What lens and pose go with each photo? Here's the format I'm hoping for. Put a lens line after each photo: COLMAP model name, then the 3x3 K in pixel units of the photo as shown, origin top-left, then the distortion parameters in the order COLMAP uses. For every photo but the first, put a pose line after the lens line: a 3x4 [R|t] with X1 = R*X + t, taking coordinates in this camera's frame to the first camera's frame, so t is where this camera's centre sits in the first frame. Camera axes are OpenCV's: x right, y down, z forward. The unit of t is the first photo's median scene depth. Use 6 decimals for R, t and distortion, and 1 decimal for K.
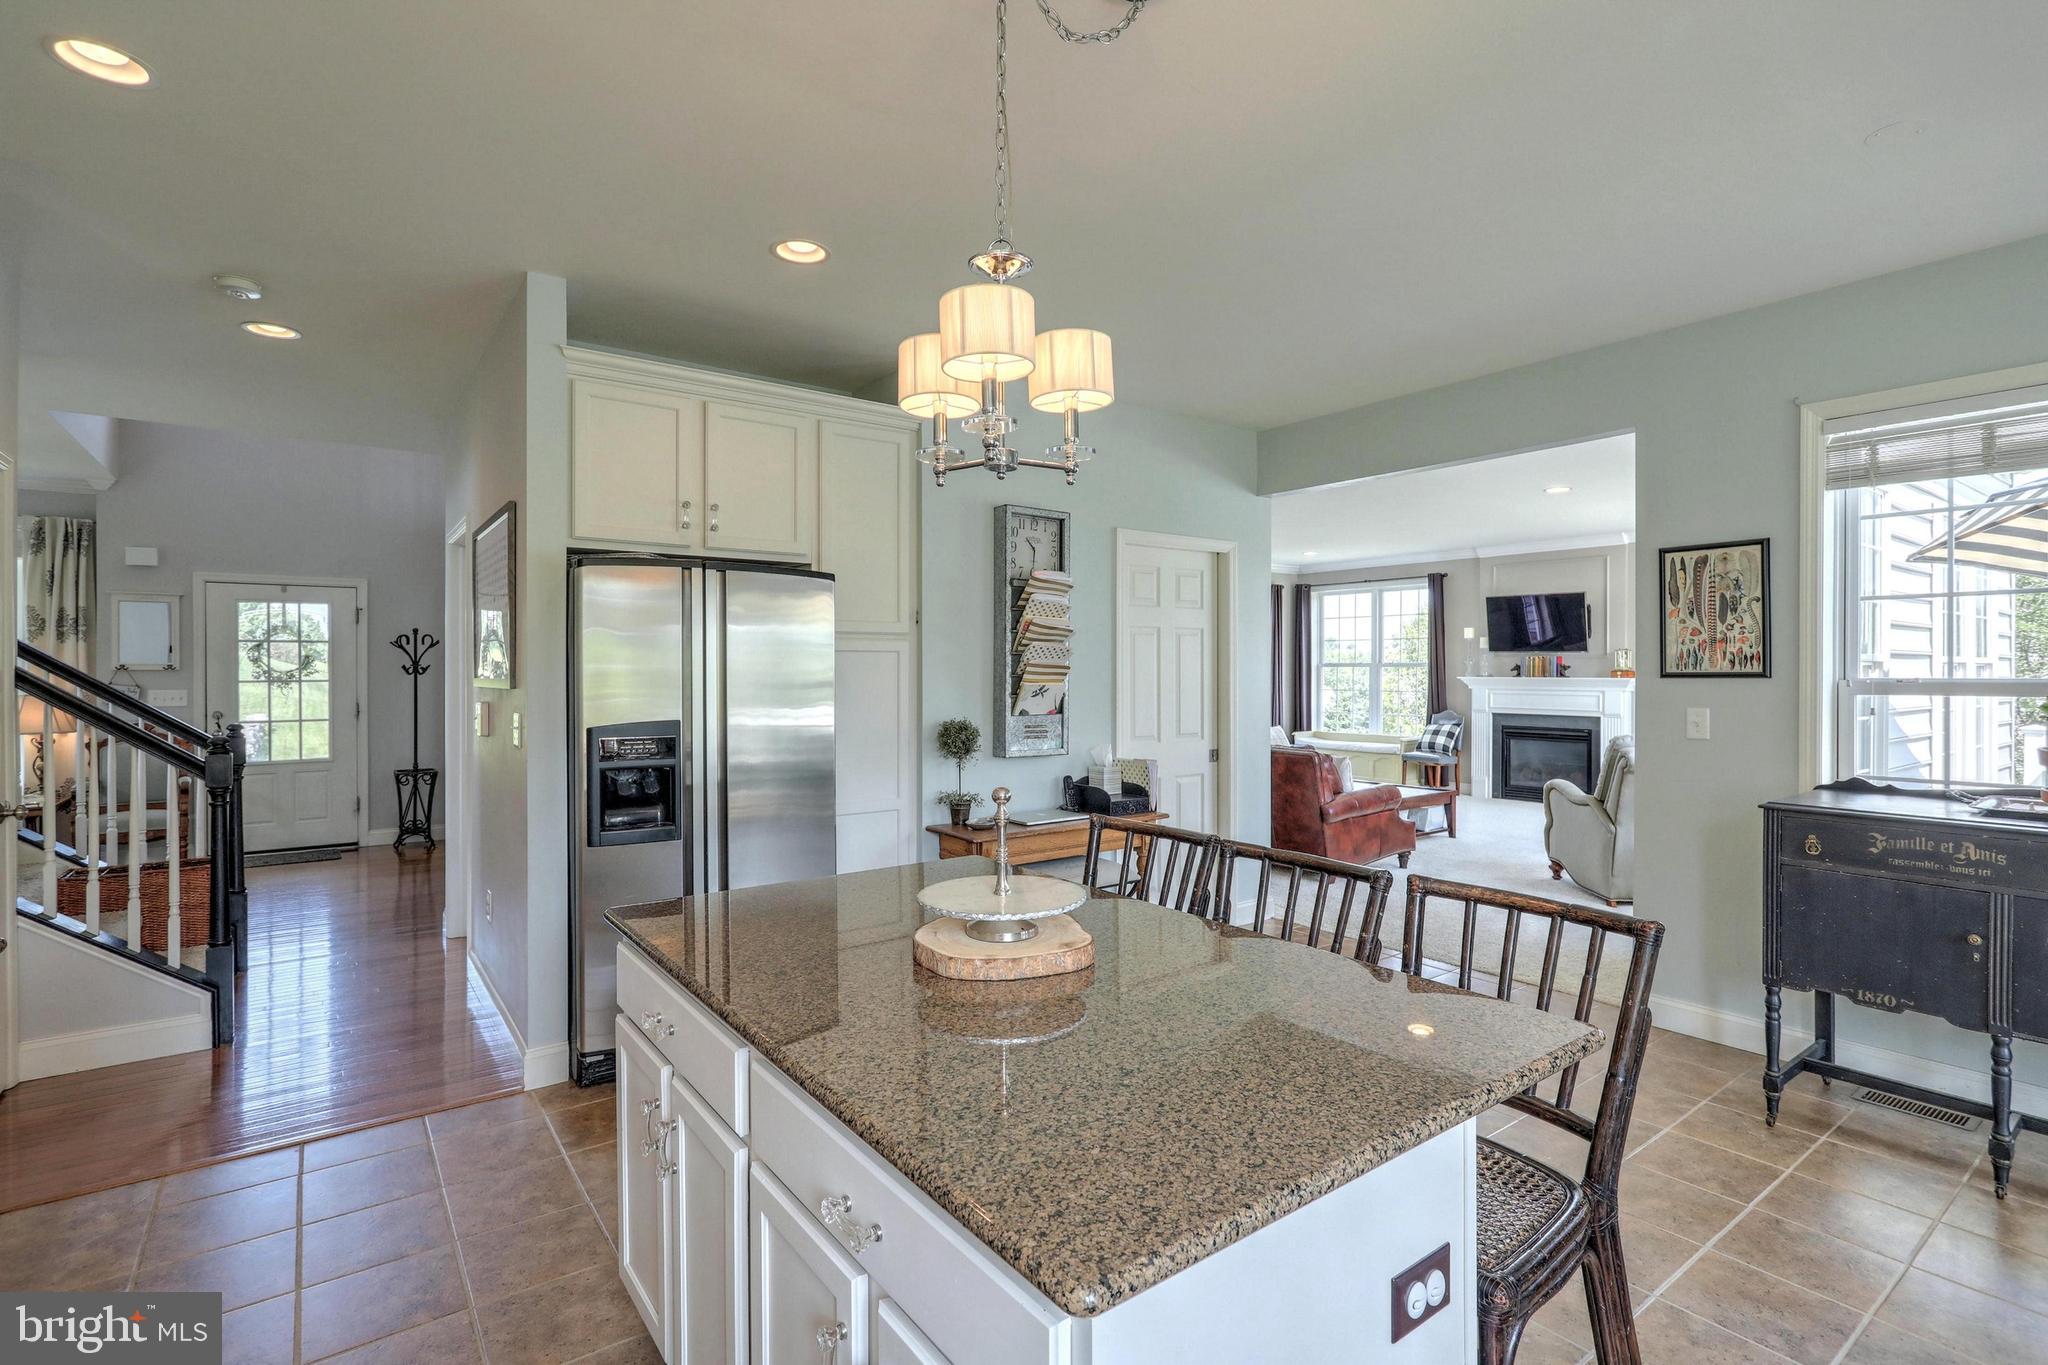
lens RADIAL K [[969.4, 0, 1022.1], [0, 969.4, 669.4], [0, 0, 1]] dist [0.002971, 0.000796]
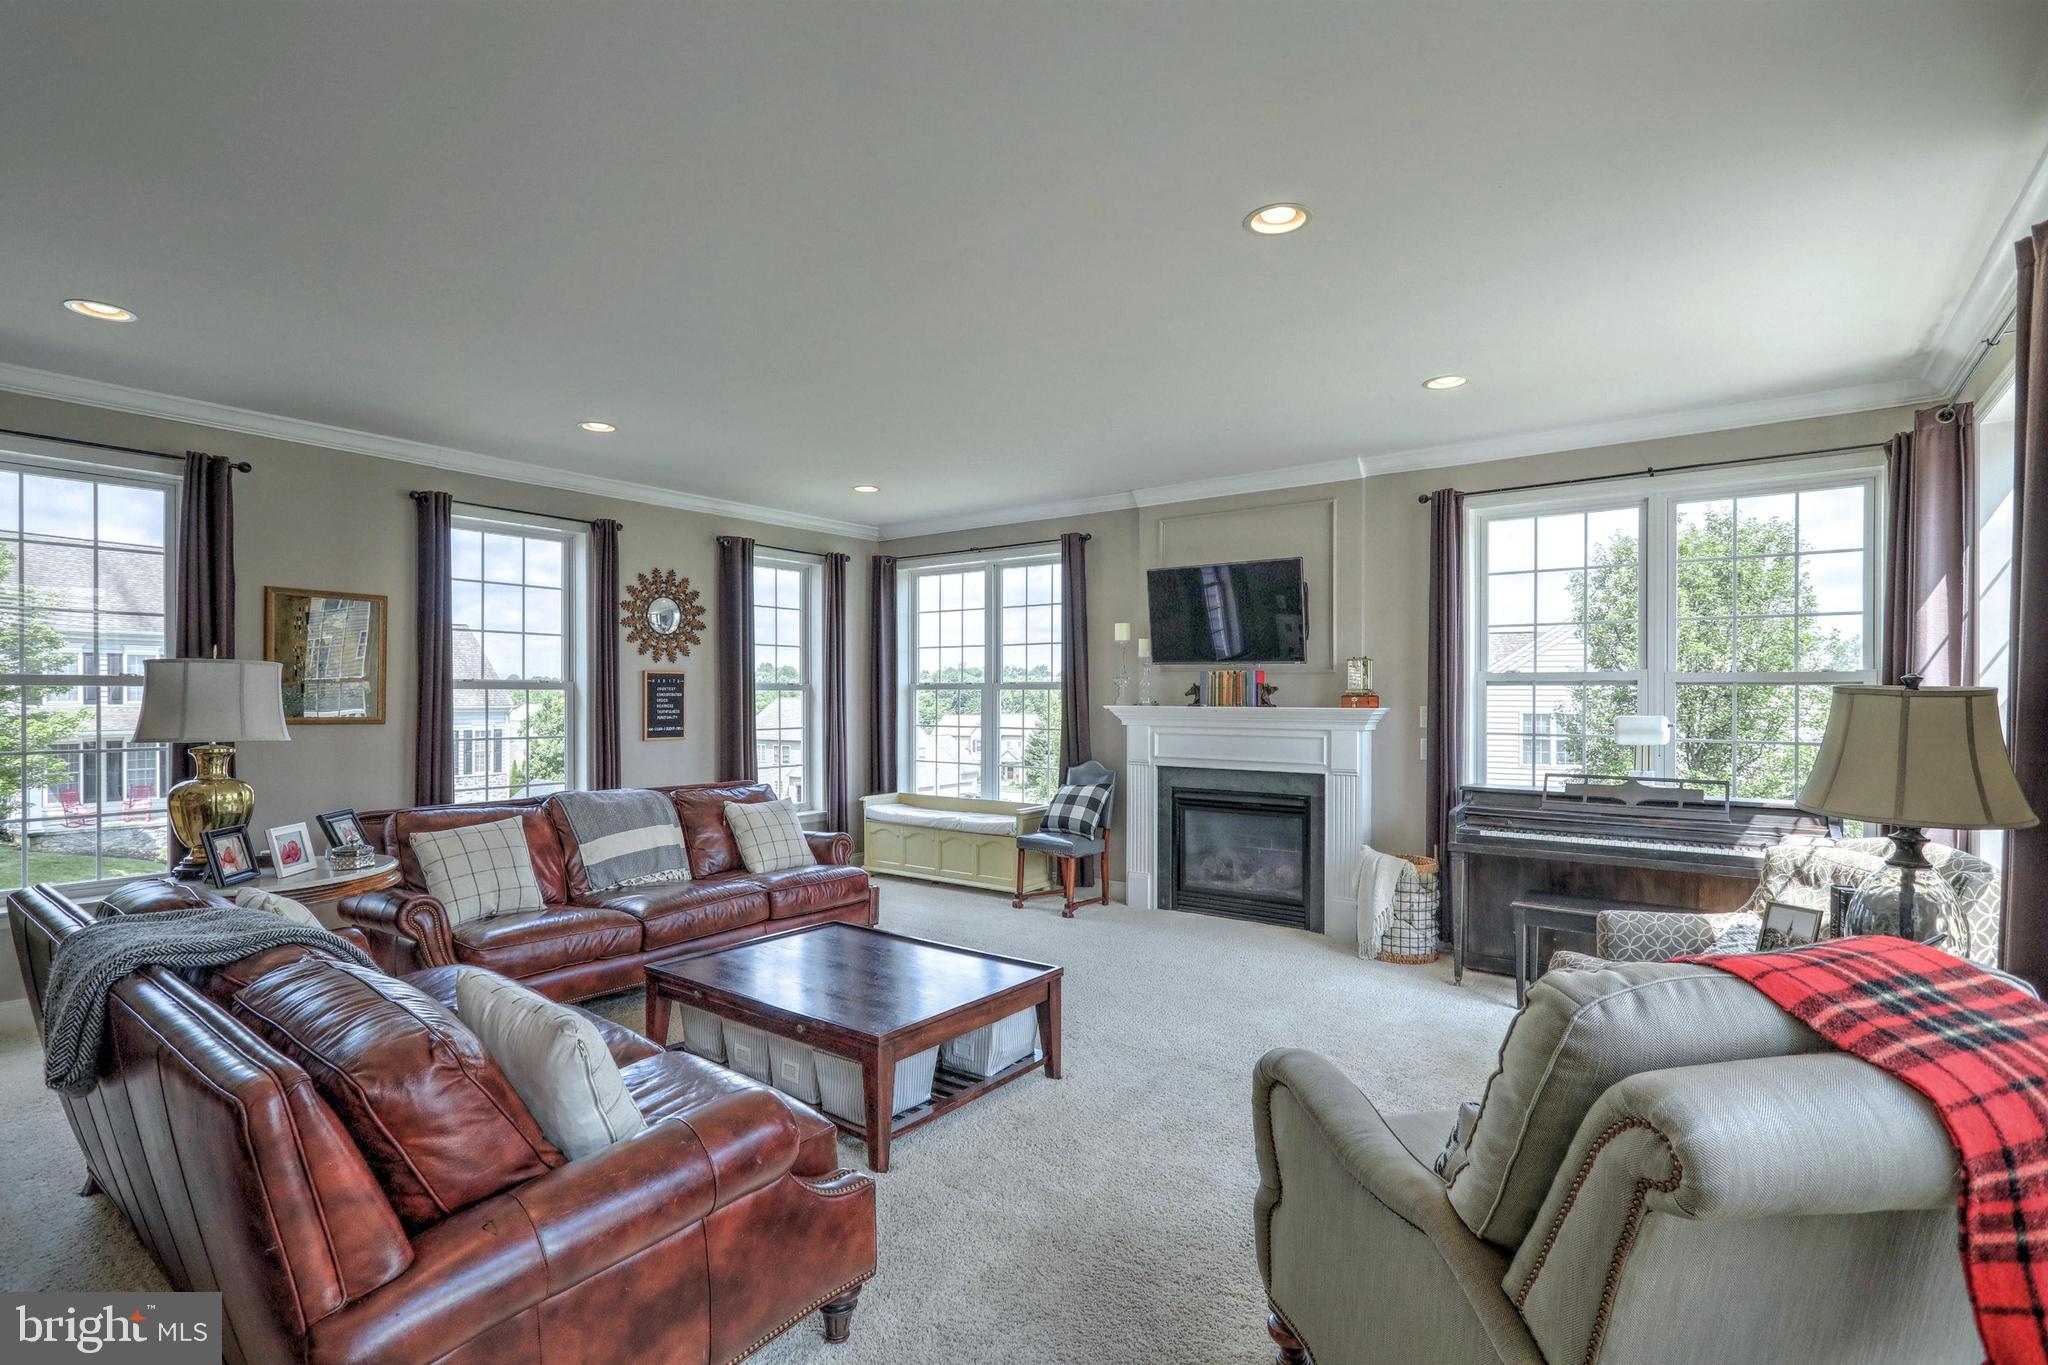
lens RADIAL K [[961.1, 0, 1021.3], [0, 961.1, 686.4], [0, 0, 1]] dist [0.000578, 0.000115]
pose [[0.959614, 0.002934, 0.281306, 0.233857], [-0.000432, 0.999960, -0.008955, 0.001229], [-0.281321, 0.008472, 0.959576, 0.448174]]
